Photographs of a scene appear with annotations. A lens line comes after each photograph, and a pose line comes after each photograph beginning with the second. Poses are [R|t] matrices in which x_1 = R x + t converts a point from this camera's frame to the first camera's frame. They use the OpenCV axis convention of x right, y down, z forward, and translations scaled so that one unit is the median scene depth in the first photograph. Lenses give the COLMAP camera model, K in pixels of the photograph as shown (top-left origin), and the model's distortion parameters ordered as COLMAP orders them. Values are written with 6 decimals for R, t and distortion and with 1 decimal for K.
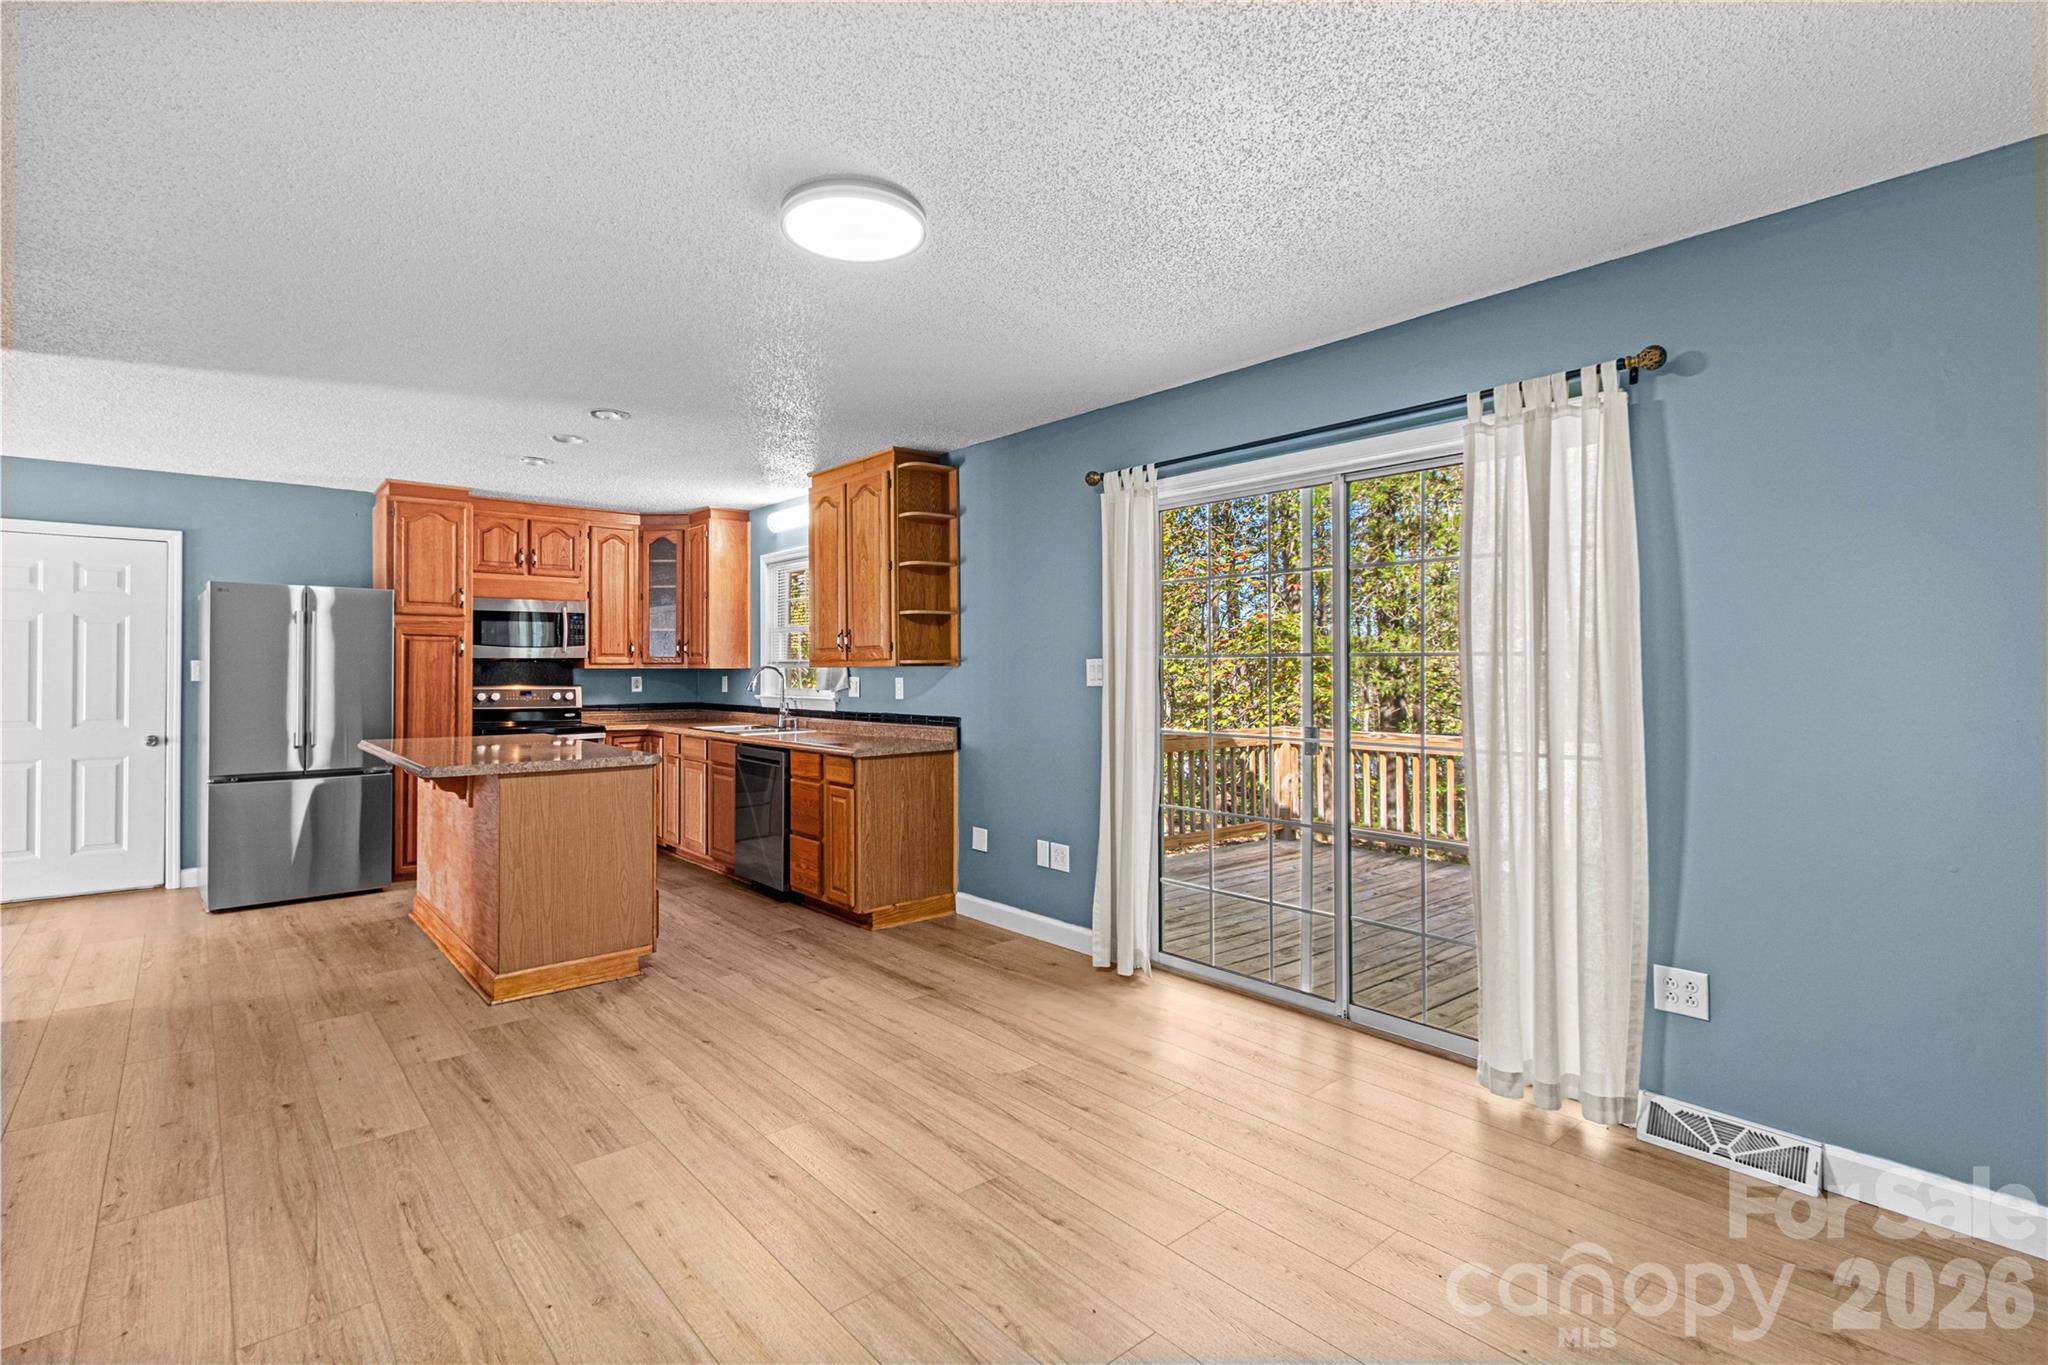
lens RADIAL K [[964.2, 0, 1006.6], [0, 964.2, 663.7], [0, 0, 1]] dist [0.012265, -0.005945]
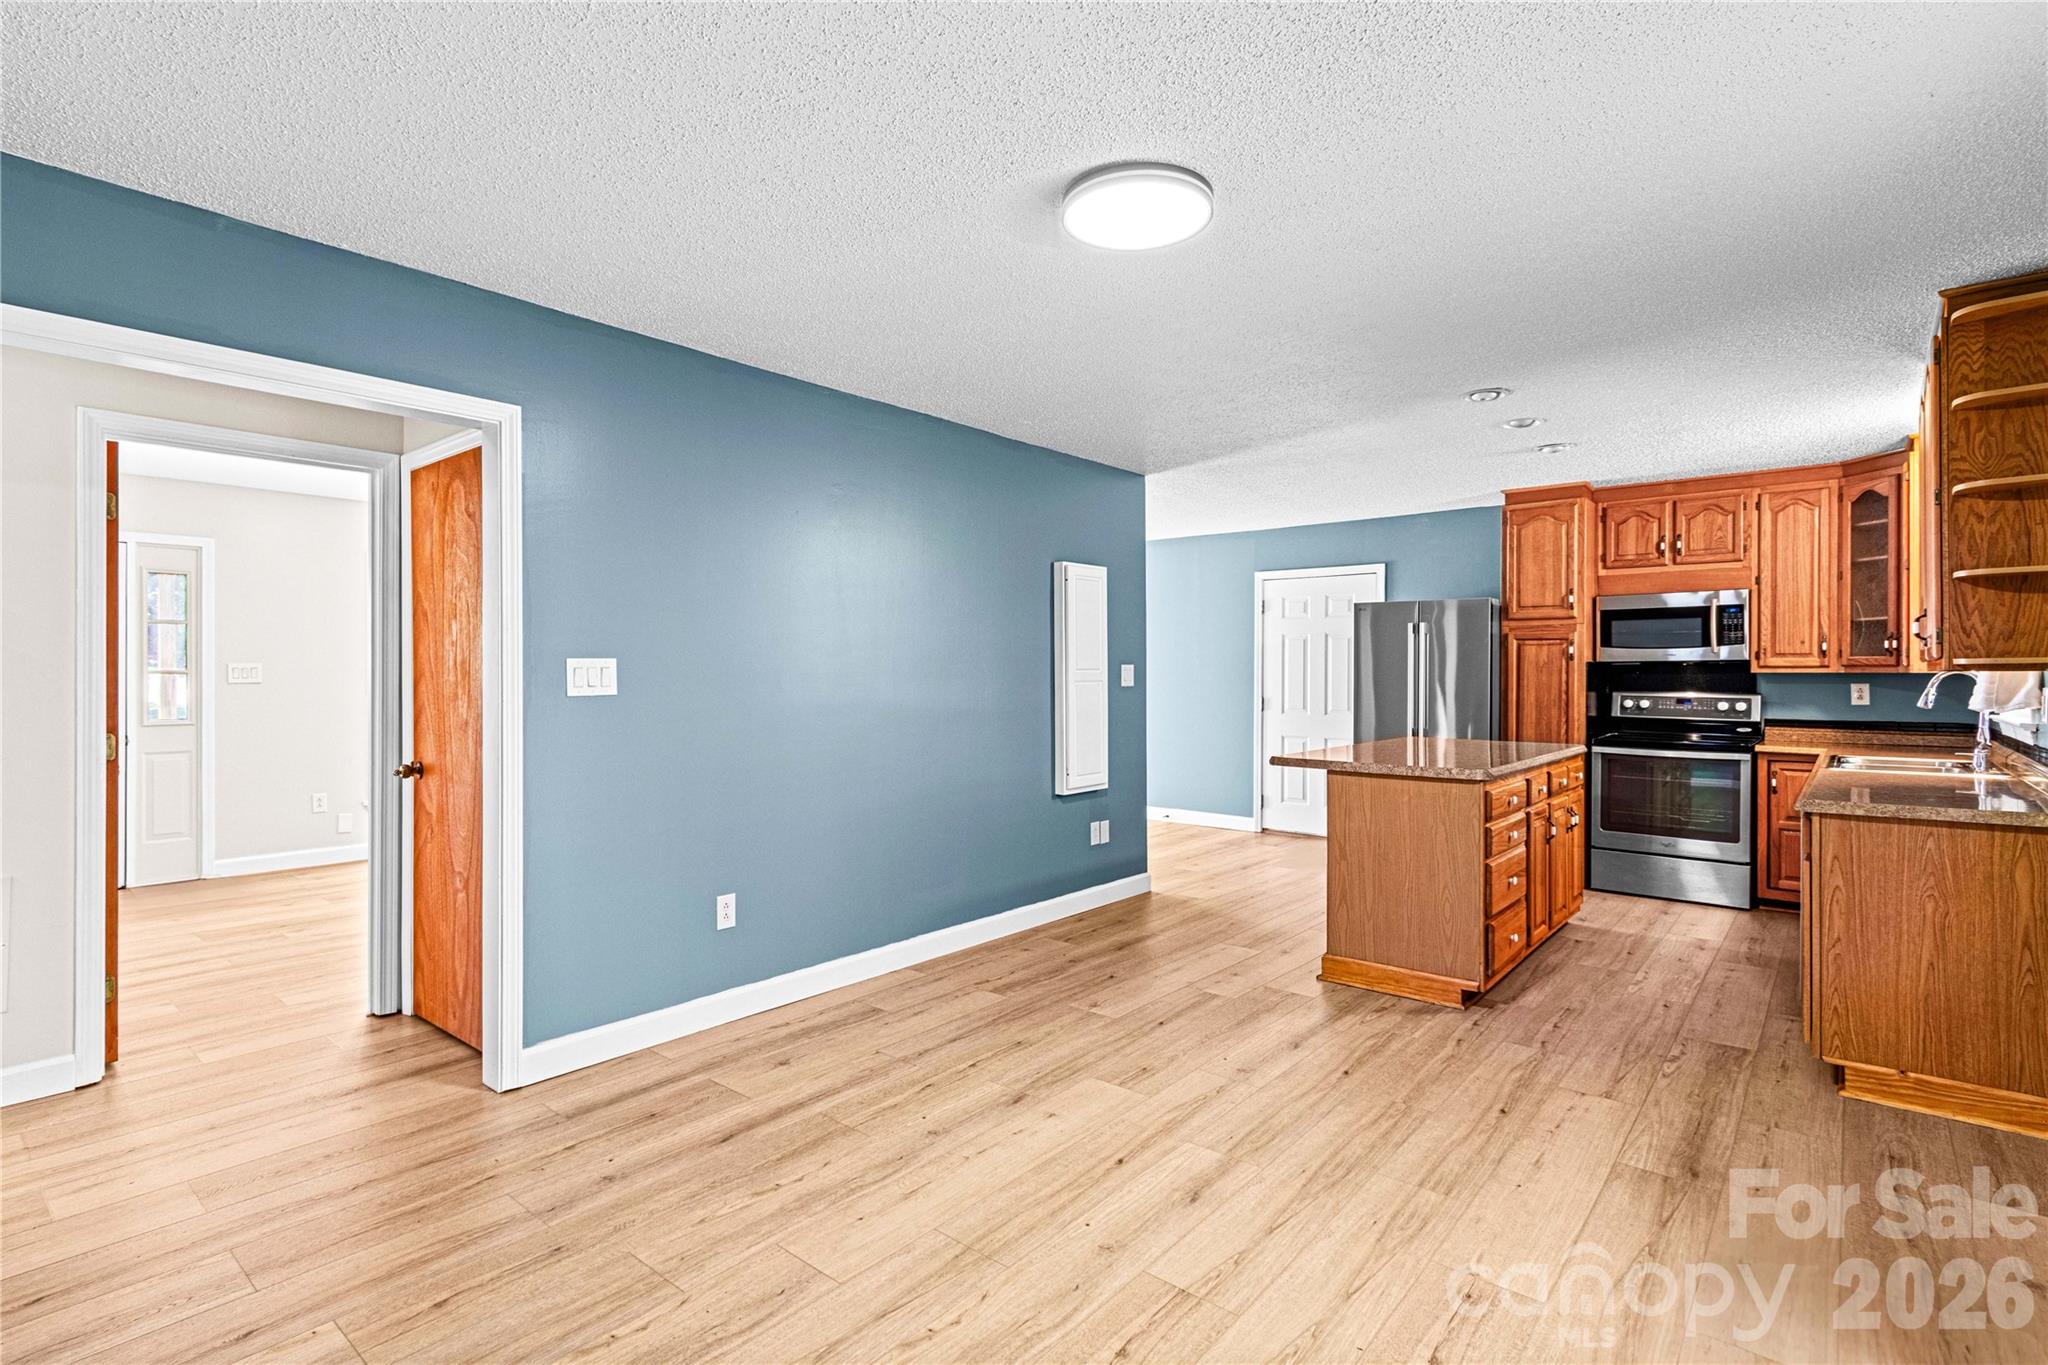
lens RADIAL K [[964.2, 0, 990.8], [0, 964.2, 672.4], [0, 0, 1]] dist [0.012265, -0.005945]
pose [[0.153085, -0.000122, -0.988213, 0.361883], [0.006688, 0.999977, 0.000913, -0.000133], [0.988190, -0.006749, 0.153083, 0.332909]]
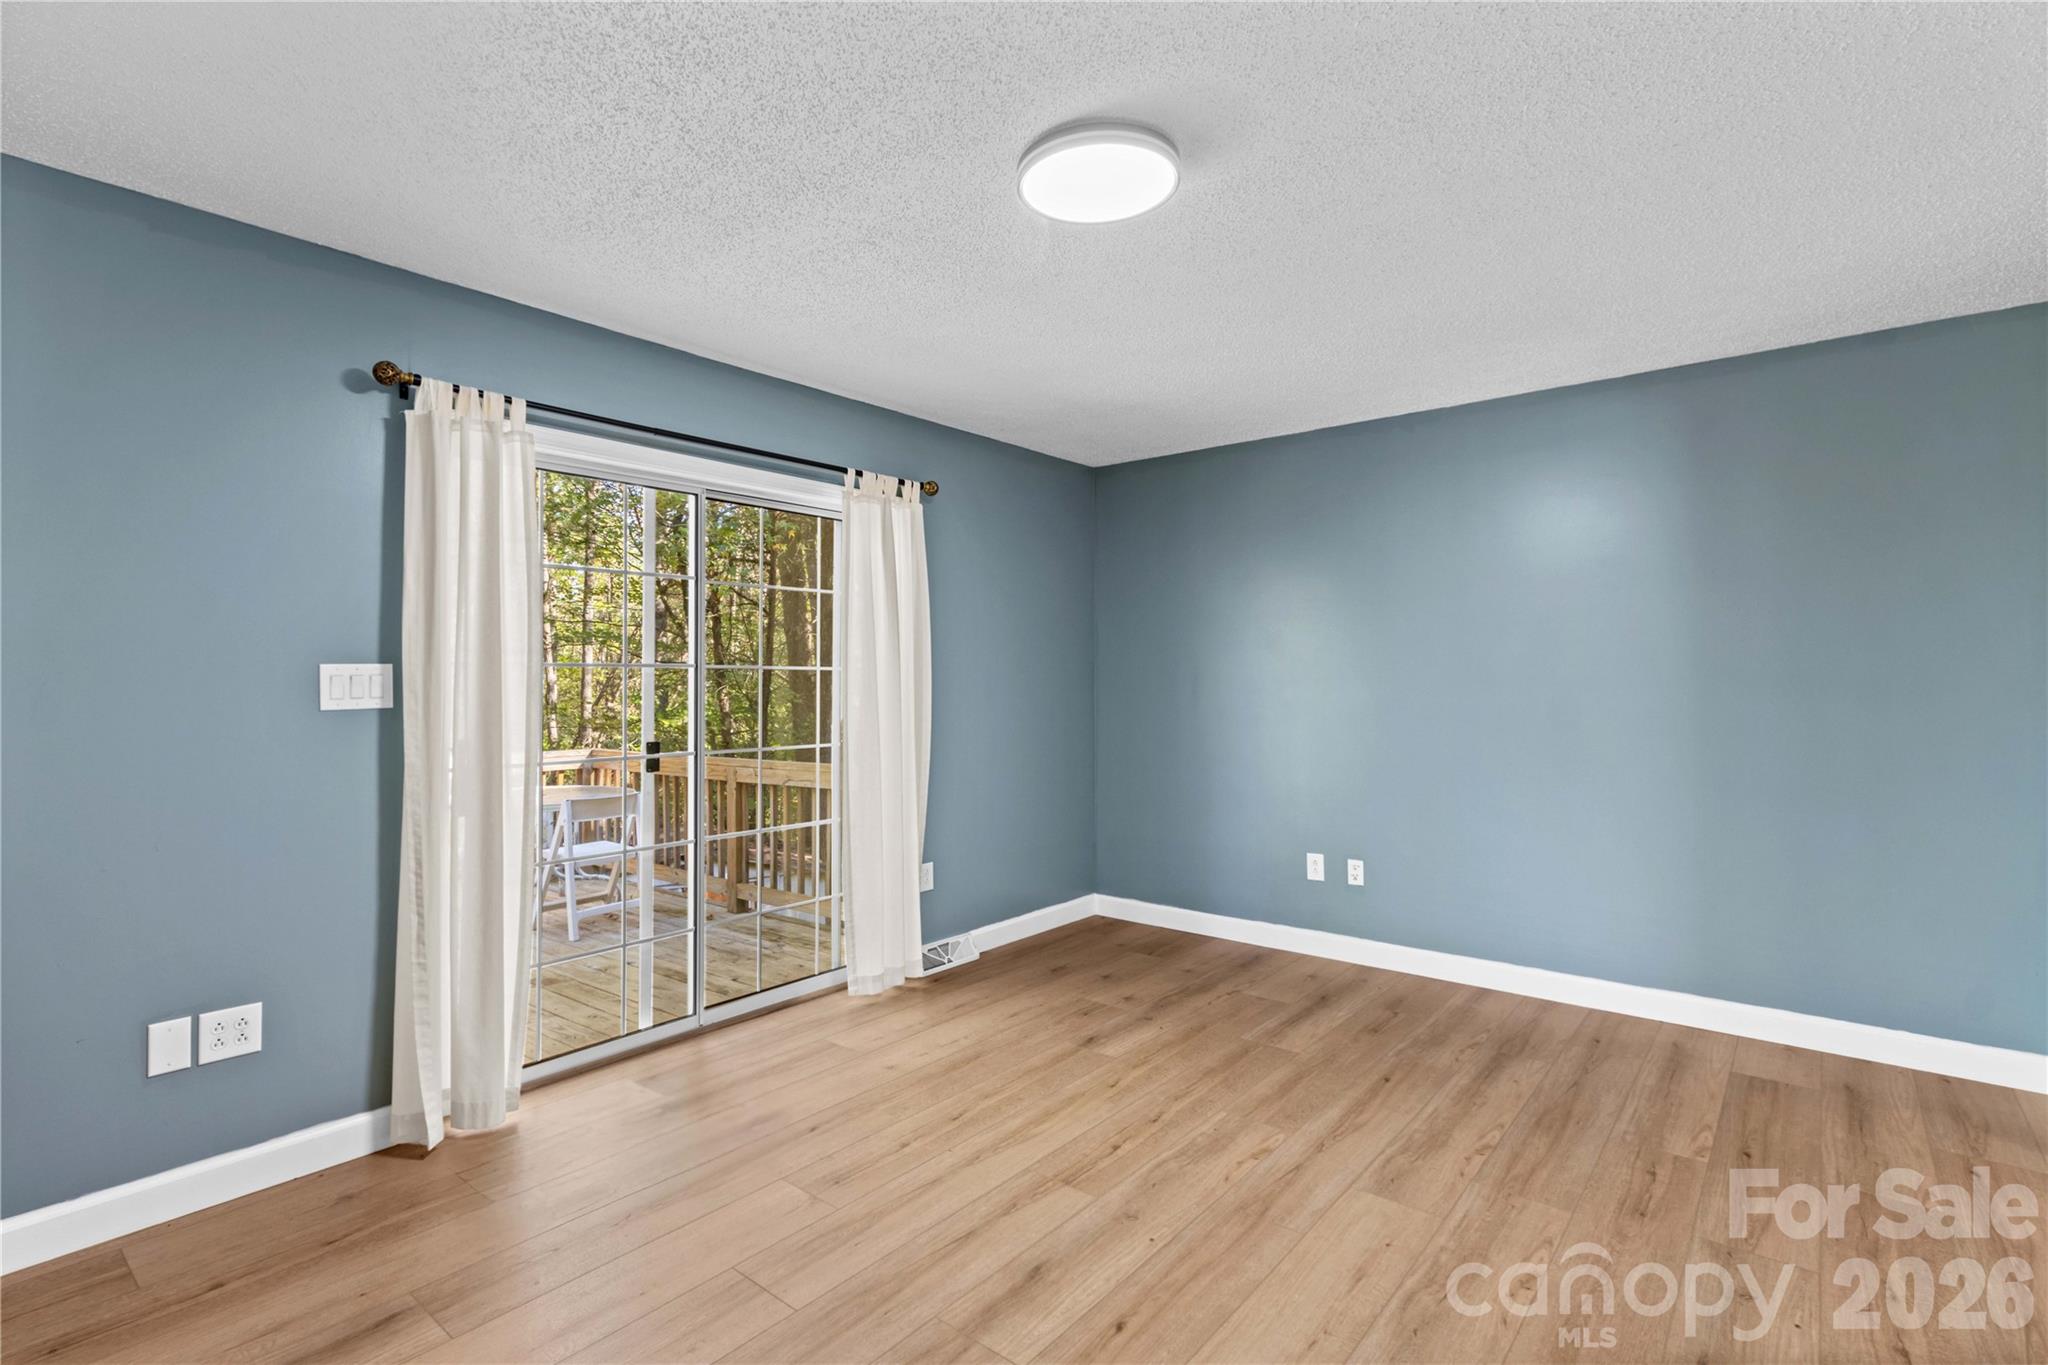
lens RADIAL K [[964.2, 0, 995.0], [0, 964.2, 675.3], [0, 0, 1]] dist [0.012265, -0.005945]
pose [[-0.164649, 0.004700, 0.986341, -0.472836], [-0.004820, 0.999973, -0.005570, 0.002370], [-0.986341, -0.005671, -0.164621, 0.580970]]
